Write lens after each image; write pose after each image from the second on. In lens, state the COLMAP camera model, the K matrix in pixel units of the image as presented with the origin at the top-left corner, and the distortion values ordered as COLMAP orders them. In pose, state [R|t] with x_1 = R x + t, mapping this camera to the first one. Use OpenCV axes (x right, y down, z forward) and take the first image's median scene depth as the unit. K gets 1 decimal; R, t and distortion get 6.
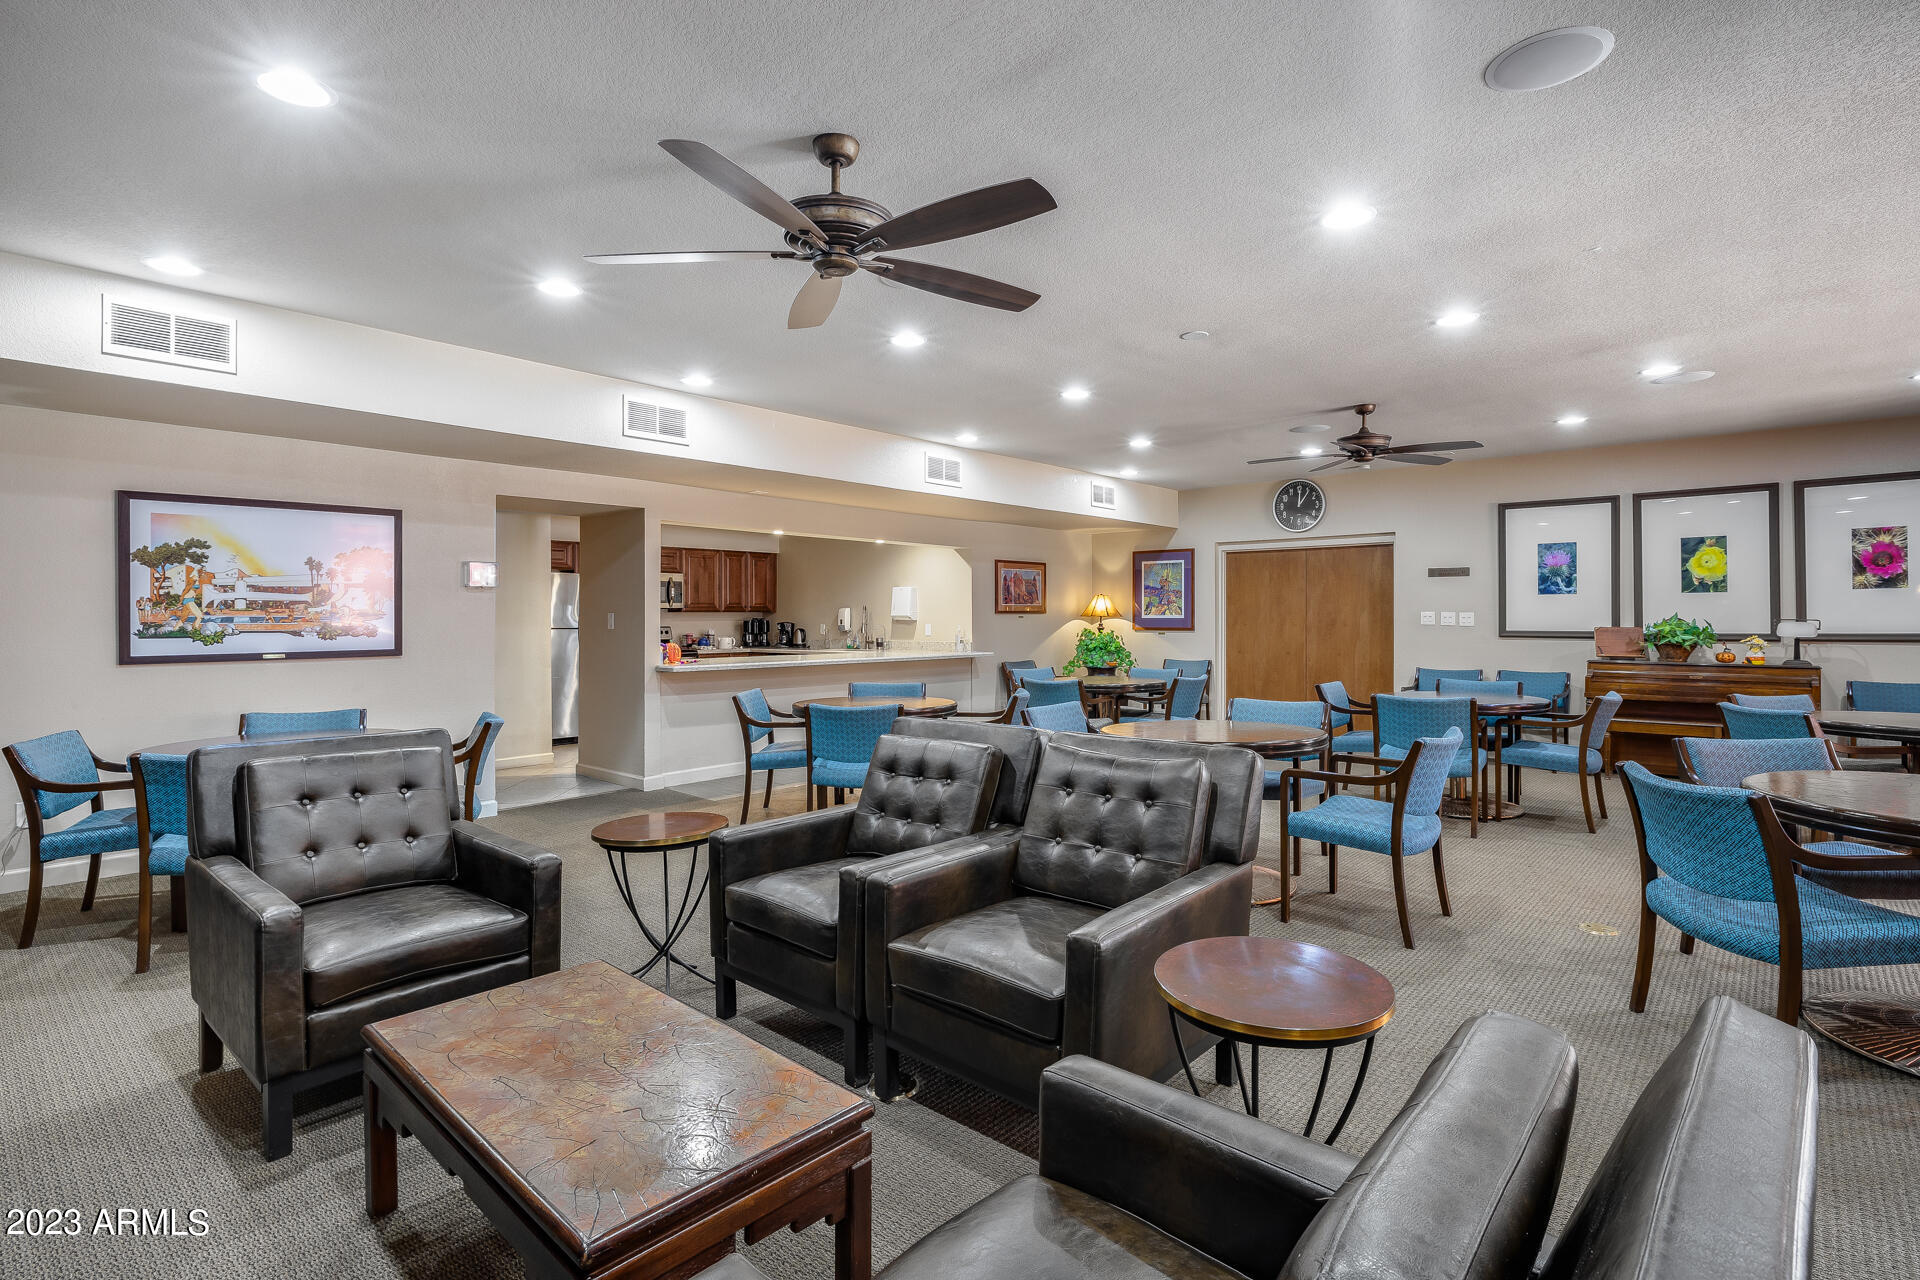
lens RADIAL K [[925.3, 0, 960.0], [0, 925.3, 640.0], [0, 0, 1]] dist [-0.000099, -0.000009]
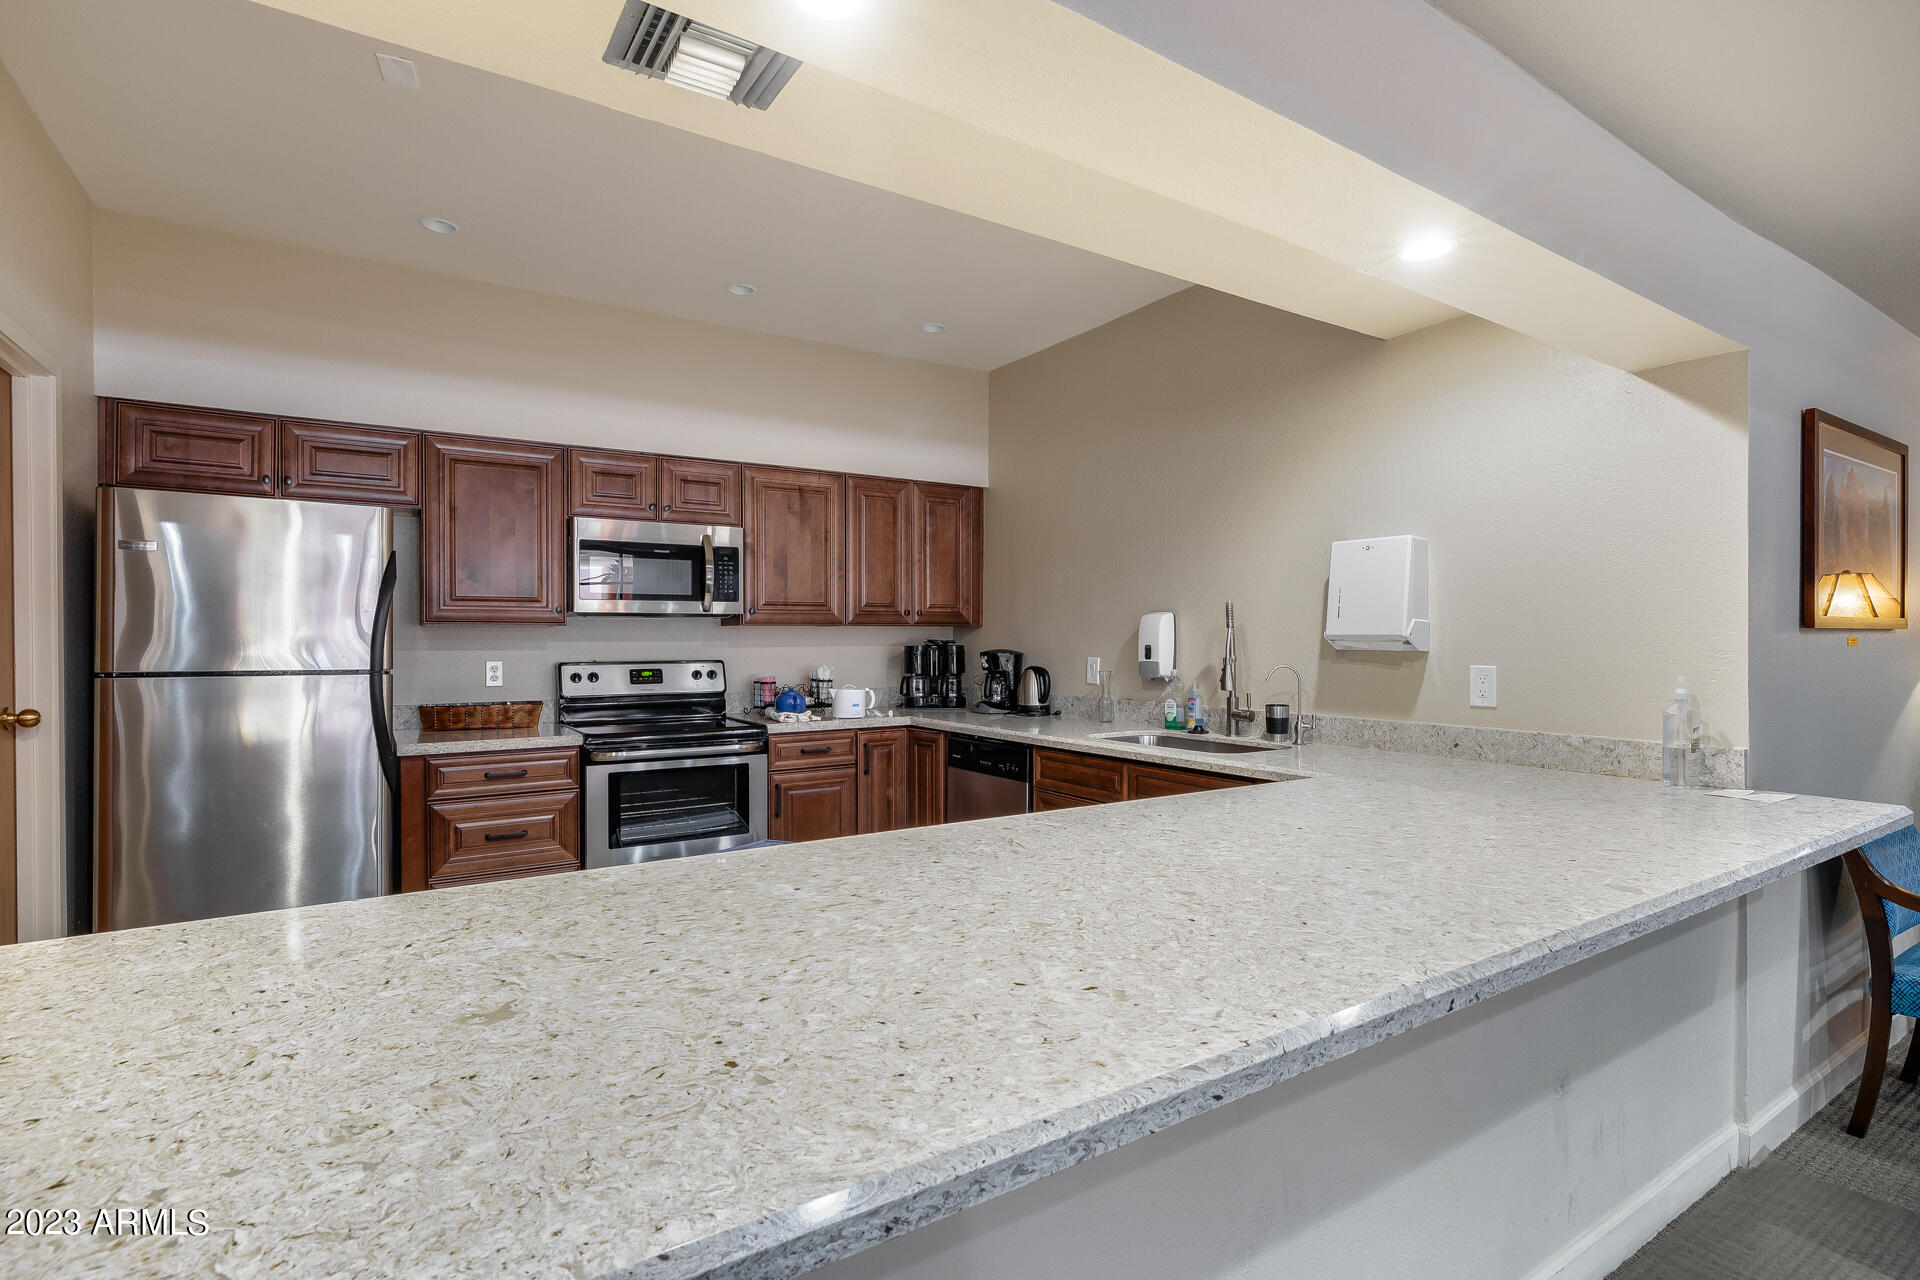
lens RADIAL K [[925.3, 0, 960.0], [0, 925.3, 640.0], [0, 0, 1]] dist [-0.000099, -0.000009]
pose [[0.965852, 0.002617, -0.259080, -0.101511], [-0.007247, 0.999831, -0.016917, -0.016913], [0.258992, 0.018217, 0.965708, 0.609064]]
